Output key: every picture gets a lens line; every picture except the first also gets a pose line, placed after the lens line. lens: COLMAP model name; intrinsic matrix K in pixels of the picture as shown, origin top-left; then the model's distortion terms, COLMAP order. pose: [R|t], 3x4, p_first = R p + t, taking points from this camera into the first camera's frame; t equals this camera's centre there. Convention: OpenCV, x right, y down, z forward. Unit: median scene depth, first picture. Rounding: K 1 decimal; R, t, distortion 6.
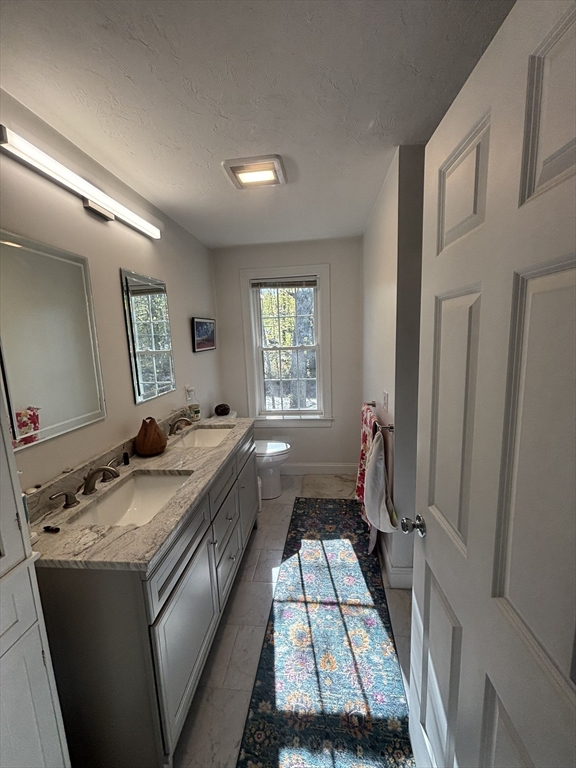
lens RADIAL K [[308.4, 0, 288.2], [0, 308.4, 381.6], [0, 0, 1]] dist [-0.003608, 0.000599]
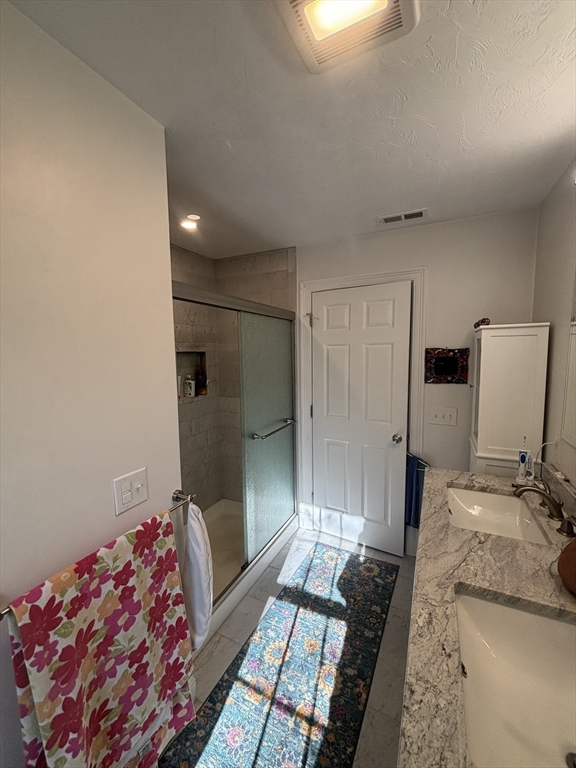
lens RADIAL K [[308.4, 0, 286.6], [0, 308.4, 383.2], [0, 0, 1]] dist [-0.003608, 0.000599]
pose [[-0.938947, 0.019543, 0.343507, -0.177731], [0.106006, 0.966249, 0.234787, -0.278851], [-0.327325, 0.256866, -0.909328, 1.674754]]
